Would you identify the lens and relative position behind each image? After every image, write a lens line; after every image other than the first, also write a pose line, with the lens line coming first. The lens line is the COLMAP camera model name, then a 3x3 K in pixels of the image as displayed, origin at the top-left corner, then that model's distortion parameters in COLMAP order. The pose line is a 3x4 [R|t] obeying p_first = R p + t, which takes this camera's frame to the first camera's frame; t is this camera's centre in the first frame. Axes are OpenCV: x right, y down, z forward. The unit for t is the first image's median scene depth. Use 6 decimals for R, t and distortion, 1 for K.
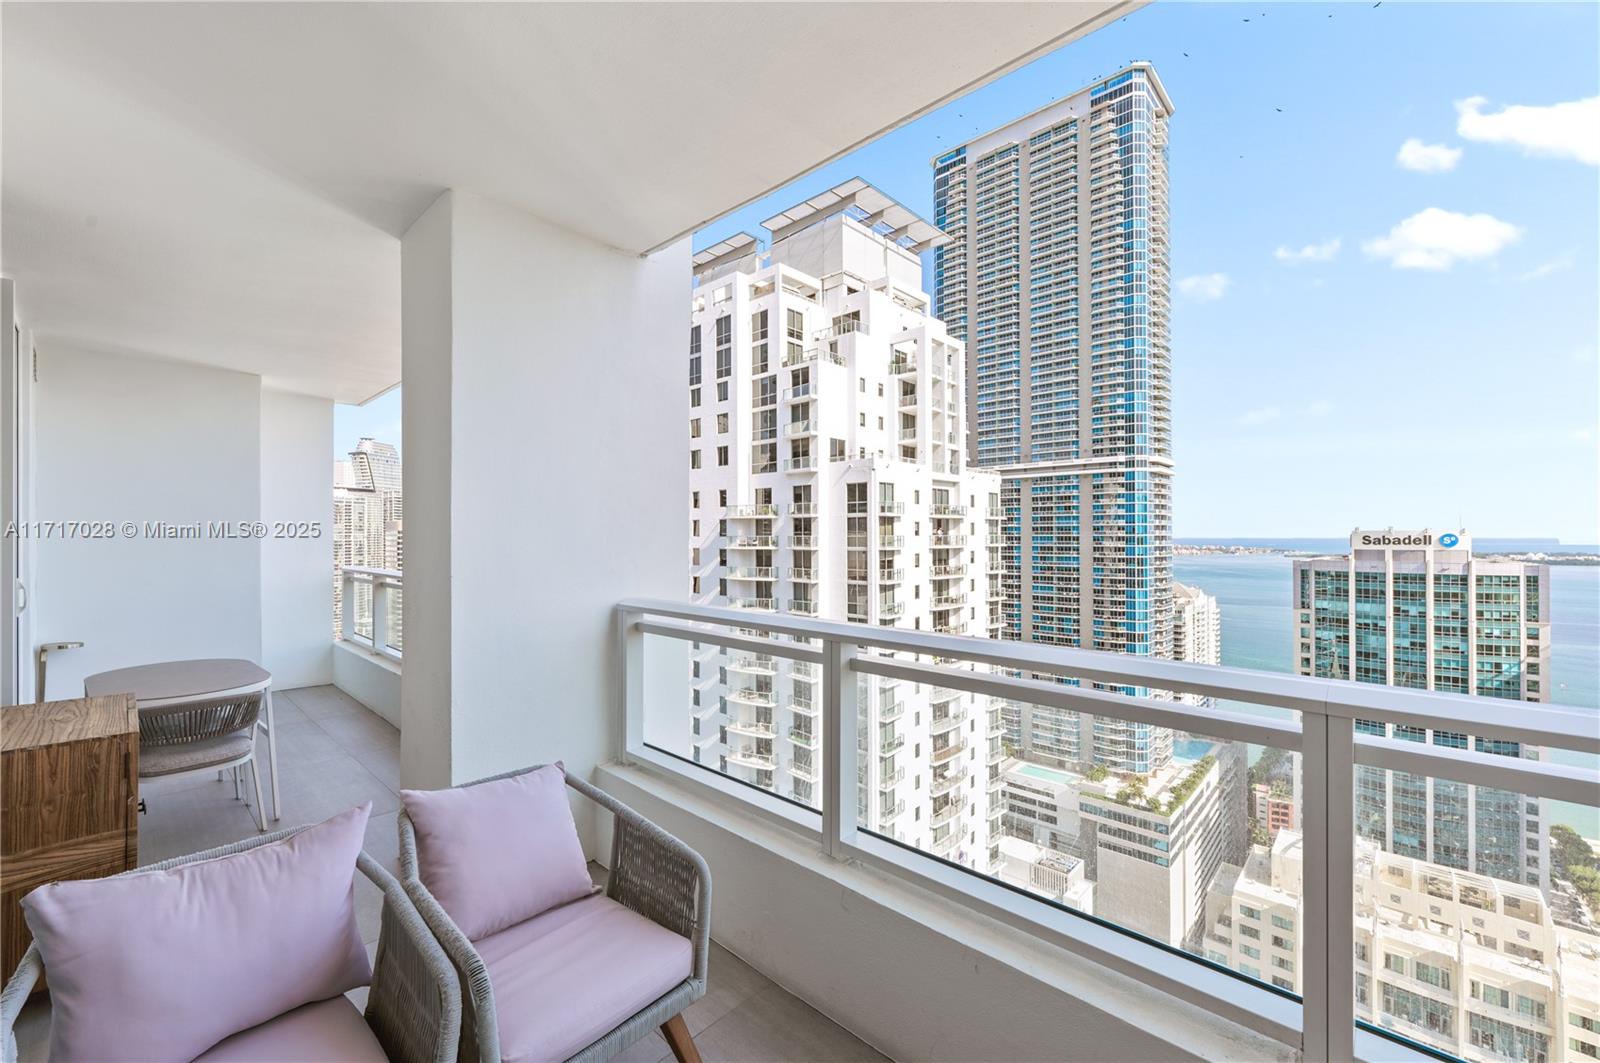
lens RADIAL K [[647.5, 0, 786.4], [0, 647.5, 531.0], [0, 0, 1]] dist [0.004466, -0.002261]
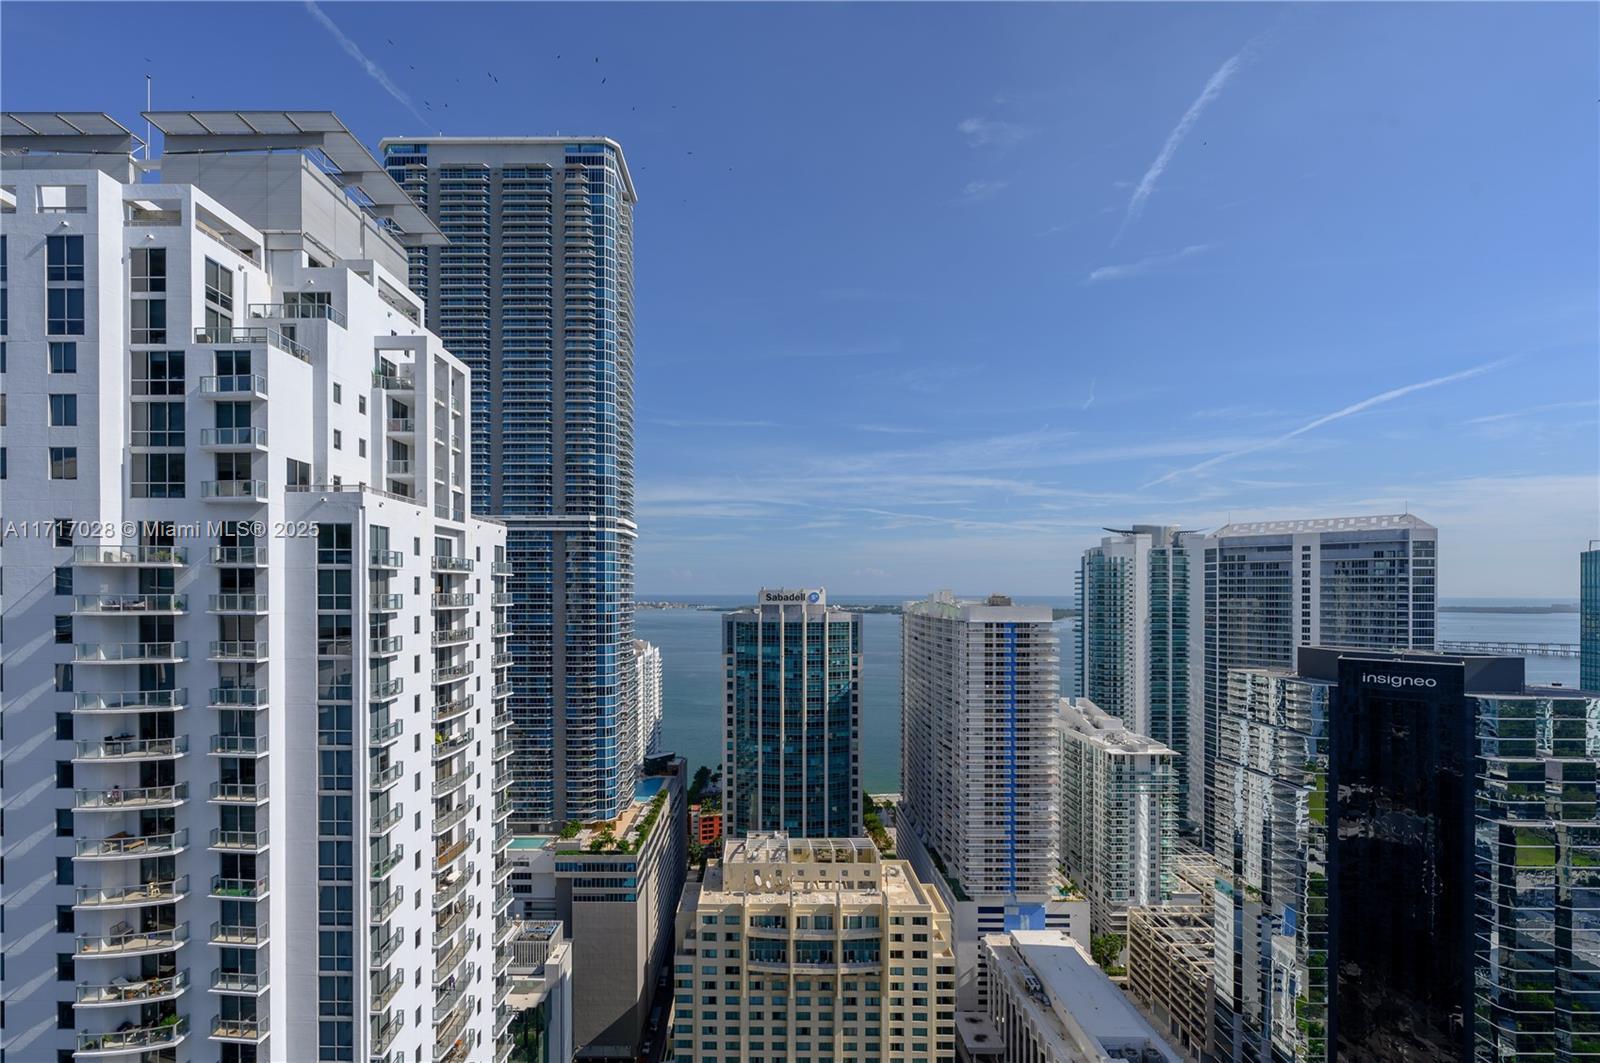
lens RADIAL K [[675.8, 0, 766.4], [0, 675.8, 593.2], [0, 0, 1]] dist [-0.002157, 0.000121]
pose [[0.723633, 0.001965, 0.690182, -0.043789], [-0.008005, 0.999953, 0.005546, -0.001917], [-0.690139, -0.009538, 0.723614, 0.063461]]
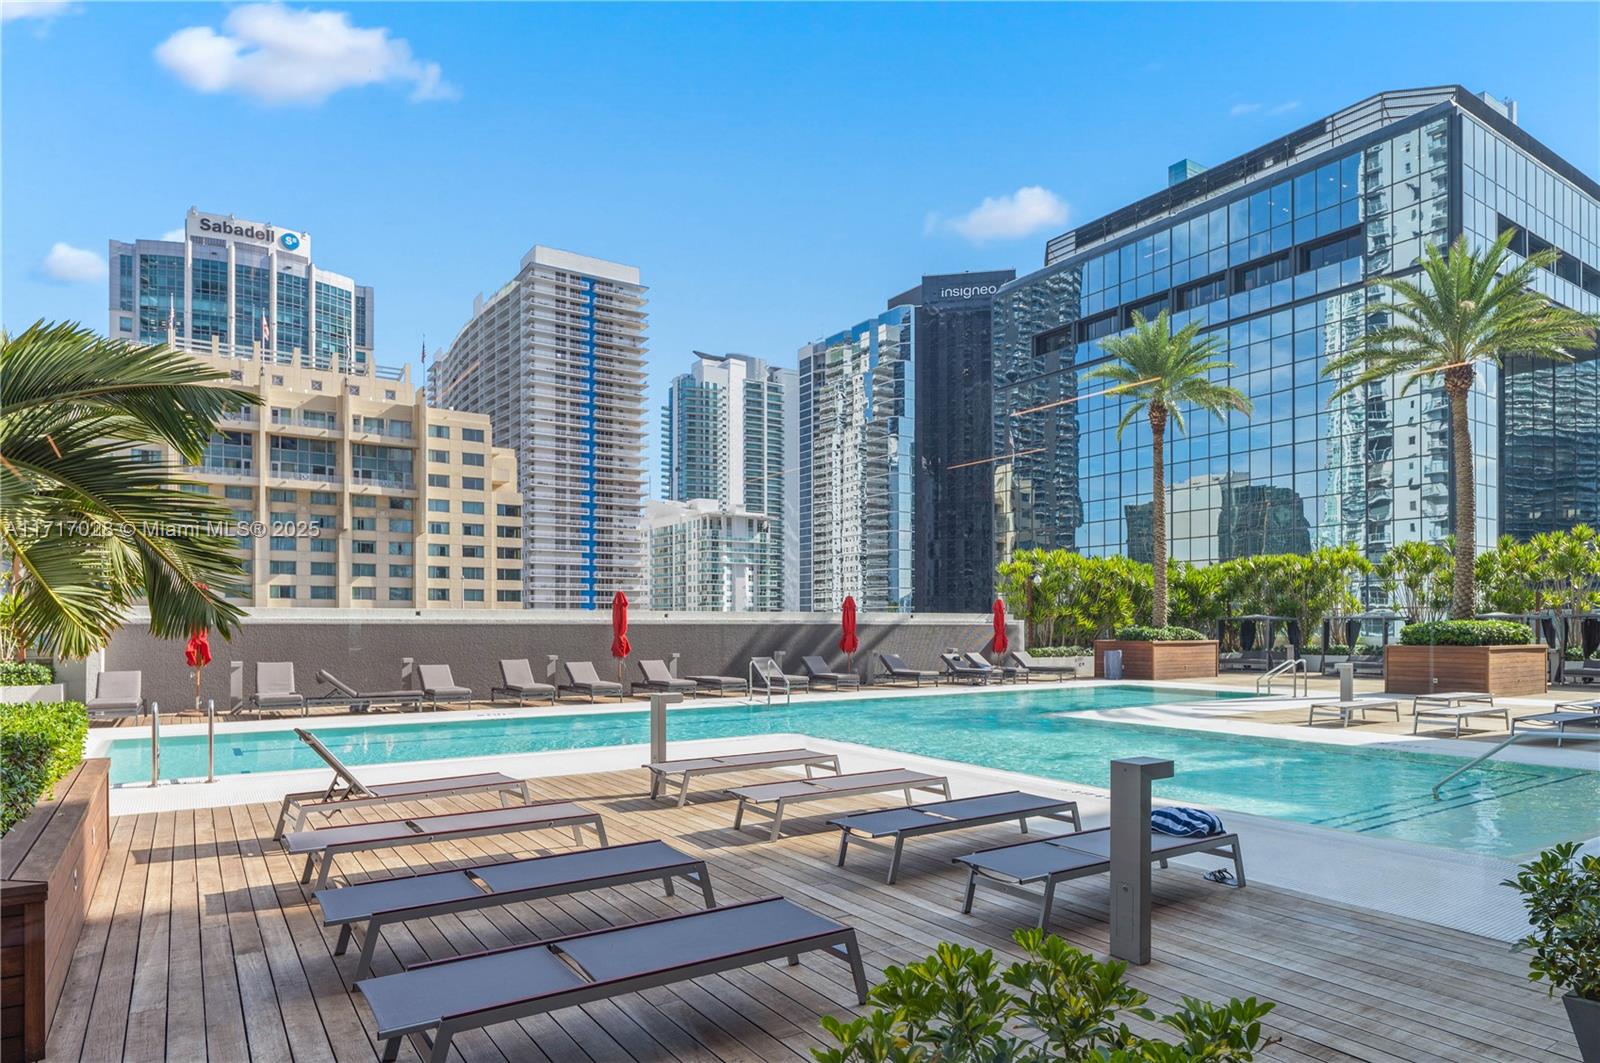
lens RADIAL K [[929.2, 0, 798.1], [0, 929.2, 625.5], [0, 0, 1]] dist [0.023064, 0.002633]
pose [[0.227167, 0.015502, 0.973732, -0.064279], [-0.008153, 0.999869, -0.014016, 0.796774], [-0.973822, -0.004754, 0.227263, 0.070505]]
